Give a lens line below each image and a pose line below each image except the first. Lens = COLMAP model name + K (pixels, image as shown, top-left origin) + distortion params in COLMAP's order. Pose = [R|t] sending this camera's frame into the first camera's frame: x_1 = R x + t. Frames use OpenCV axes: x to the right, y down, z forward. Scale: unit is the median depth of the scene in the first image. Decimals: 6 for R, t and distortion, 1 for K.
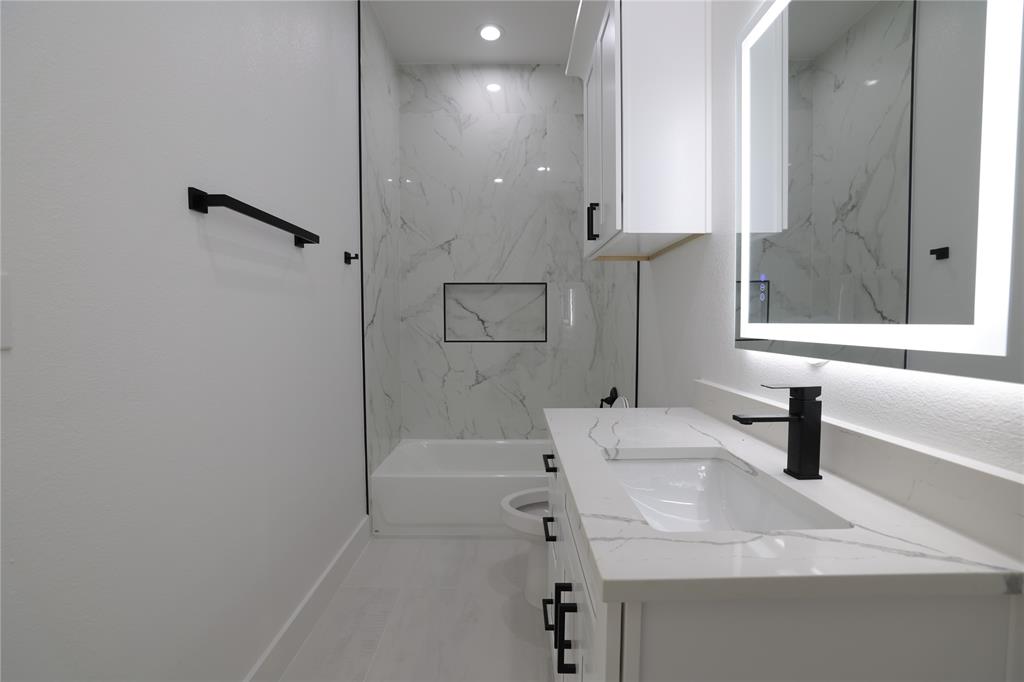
lens RADIAL K [[437.9, 0, 512.0], [0, 437.9, 341.0], [0, 0, 1]] dist [-0.053810, 0.018560]
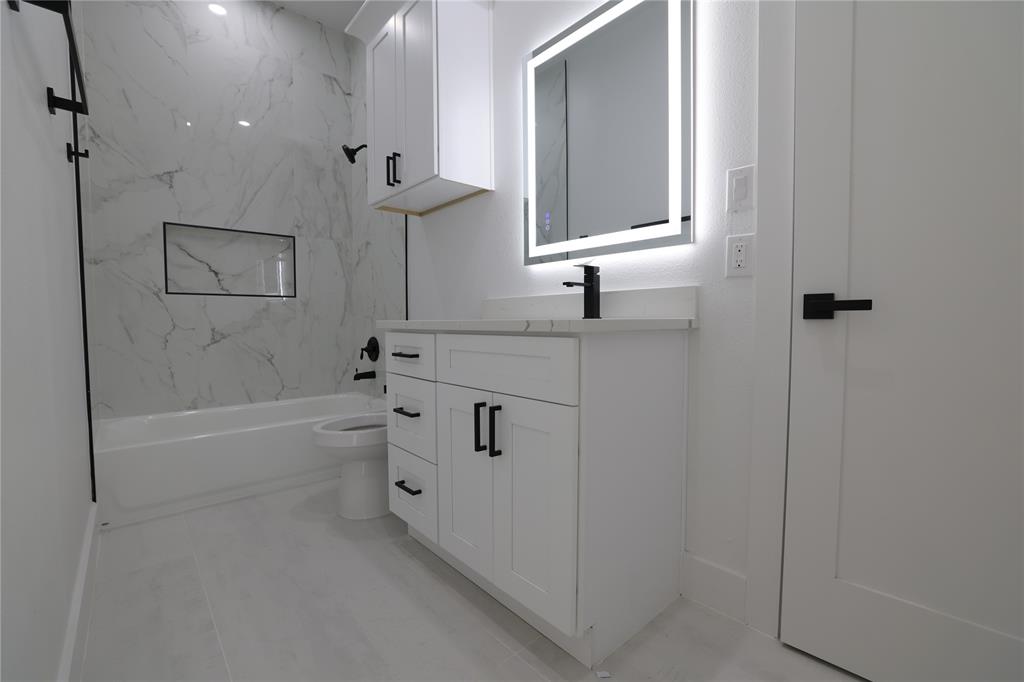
lens RADIAL K [[437.9, 0, 512.0], [0, 437.9, 341.0], [0, 0, 1]] dist [-0.053810, 0.018560]
pose [[0.740204, -0.032606, 0.671591, -0.214907], [0.032623, 0.999389, 0.012565, 0.103208], [-0.671590, 0.012608, 0.740815, -0.032642]]
